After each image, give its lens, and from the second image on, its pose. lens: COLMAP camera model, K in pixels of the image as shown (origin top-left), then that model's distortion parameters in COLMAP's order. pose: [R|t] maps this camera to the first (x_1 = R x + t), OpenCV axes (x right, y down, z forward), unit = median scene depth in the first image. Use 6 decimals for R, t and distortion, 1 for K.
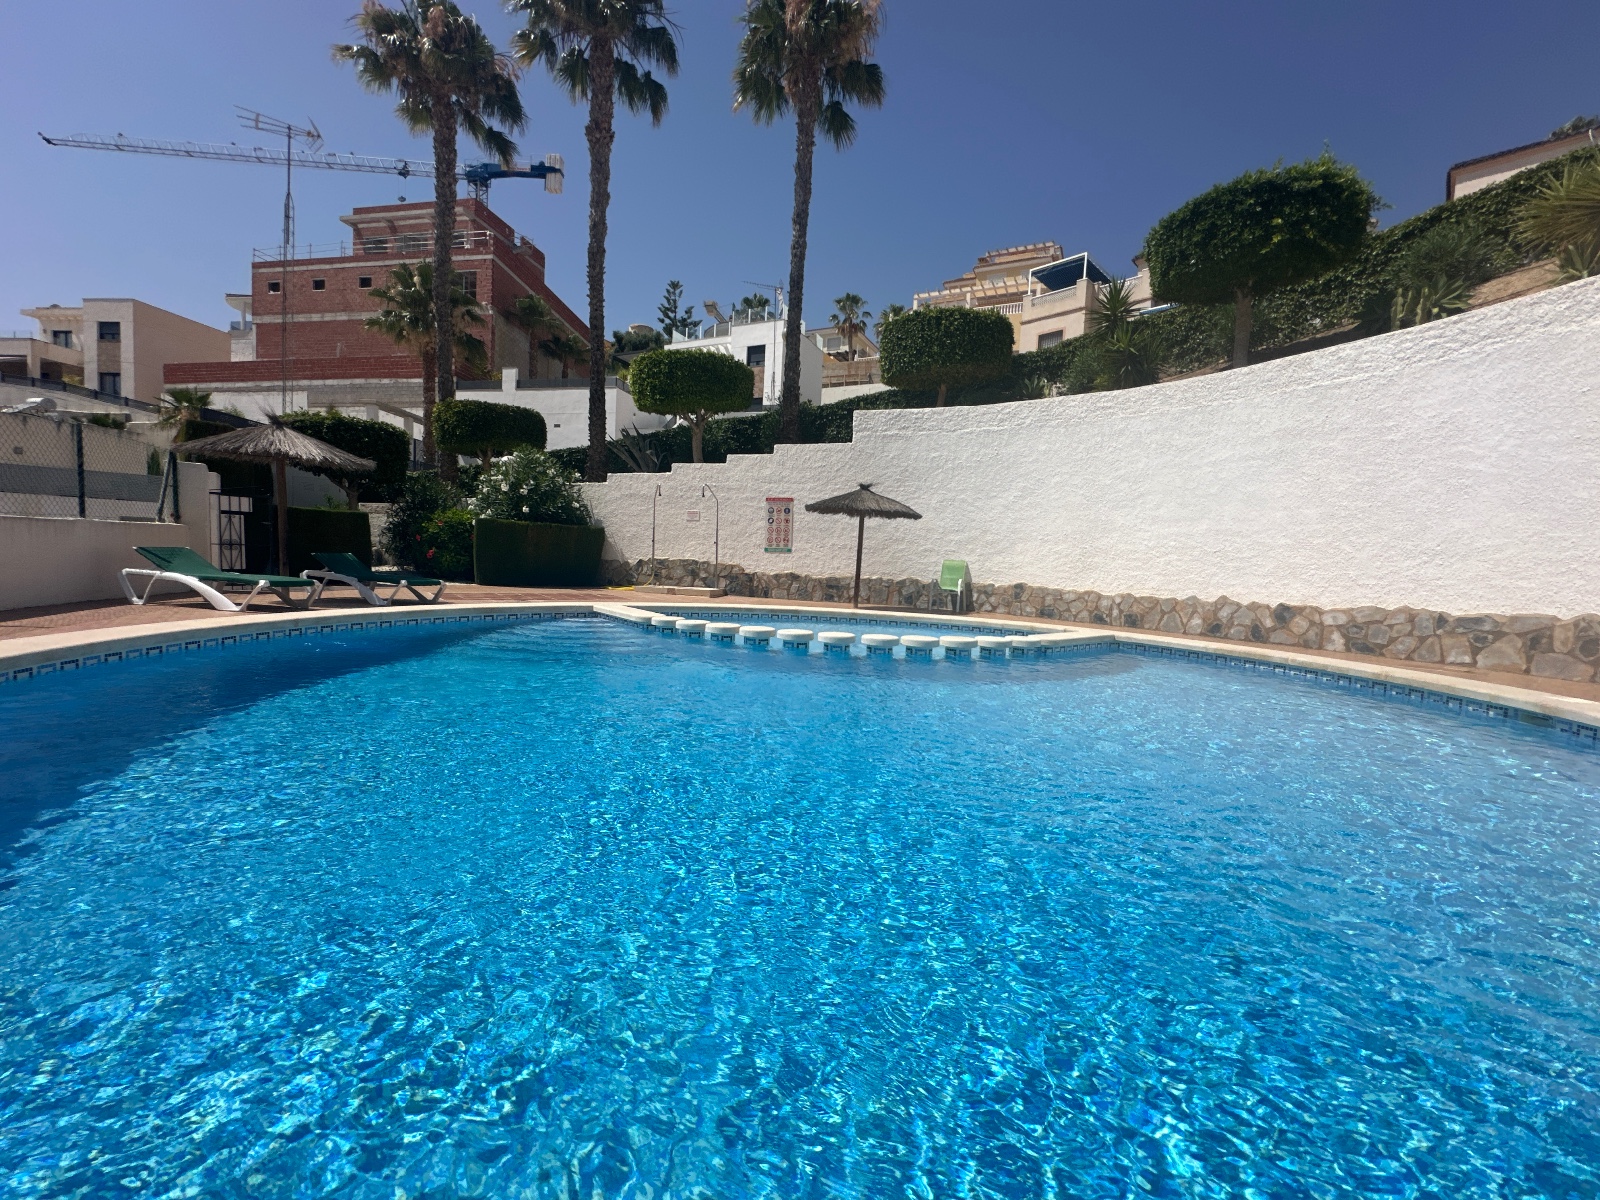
lens RADIAL K [[640.5, 0, 800.0], [0, 640.5, 600.0], [0, 0, 1]] dist [-0.001675, -0.000255]
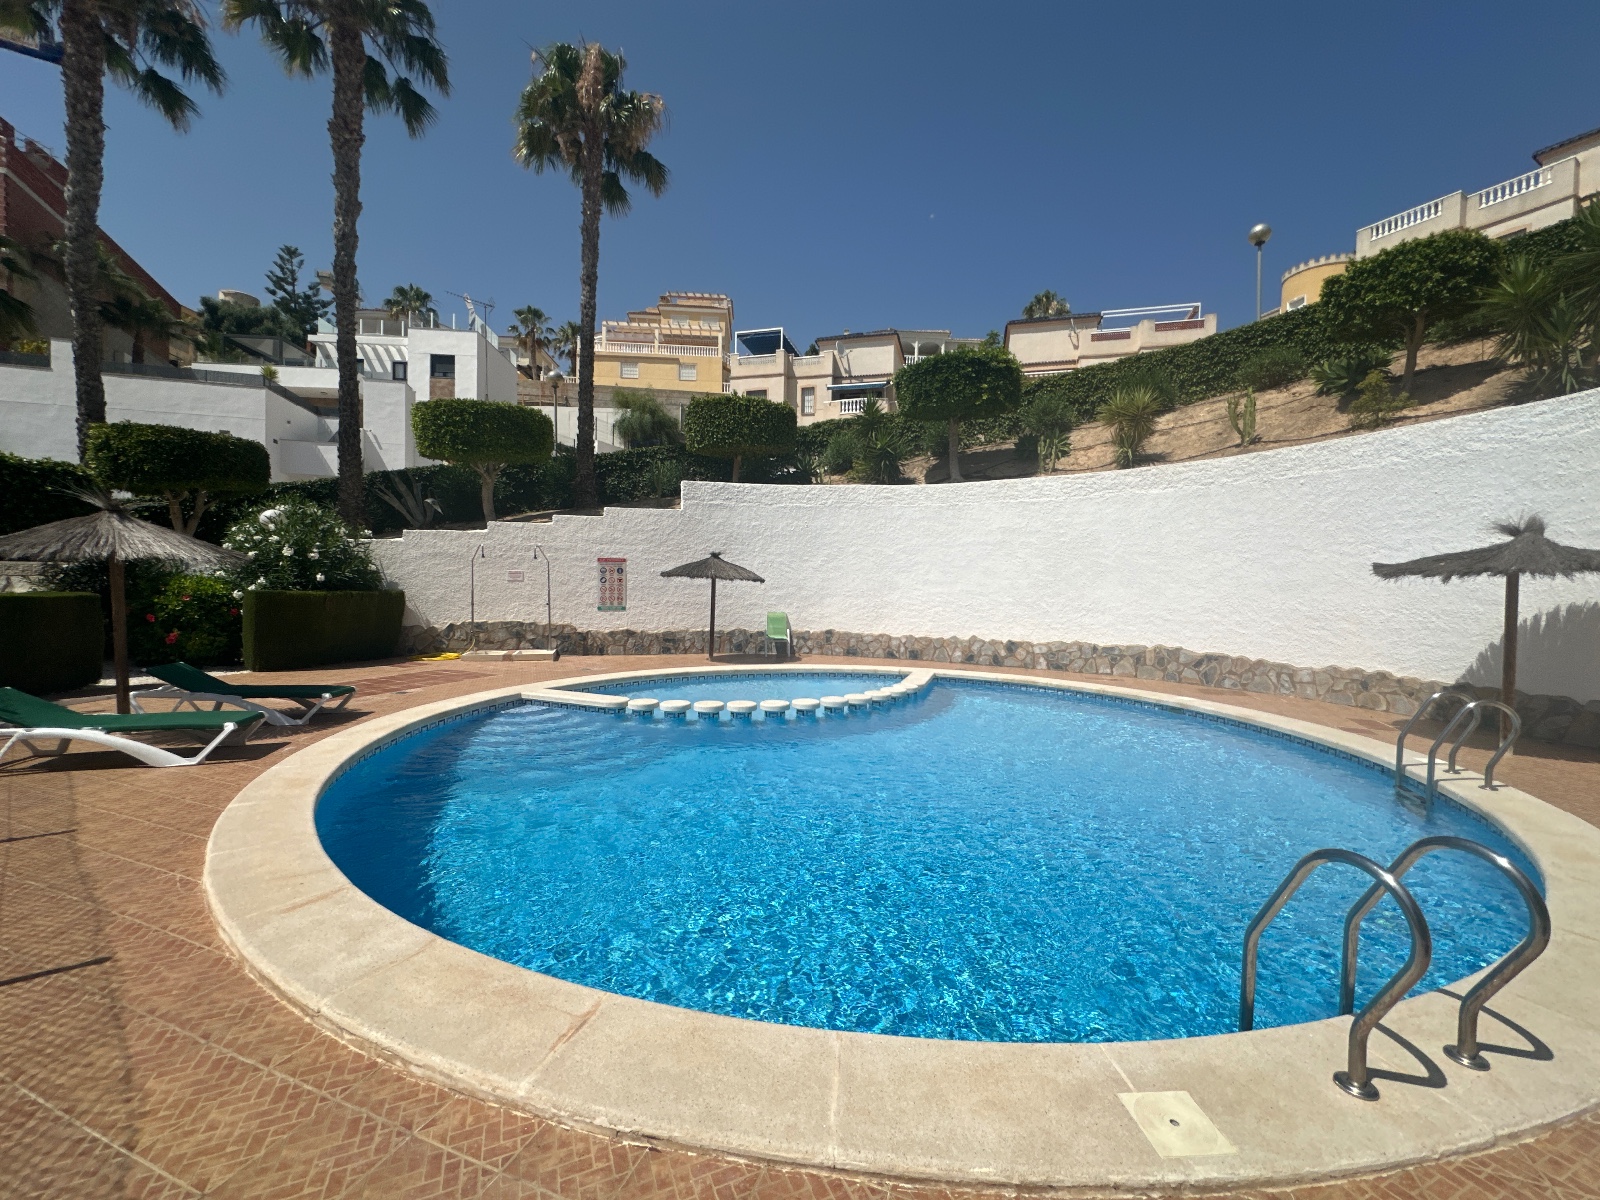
lens RADIAL K [[642.3, 0, 801.2], [0, 642.3, 594.2], [0, 0, 1]] dist [0.000151, -0.000221]
pose [[0.861352, -0.038609, 0.506539, -0.298295], [0.051193, 0.998629, -0.010935, -0.073895], [-0.505422, 0.035351, 0.862148, -0.054778]]
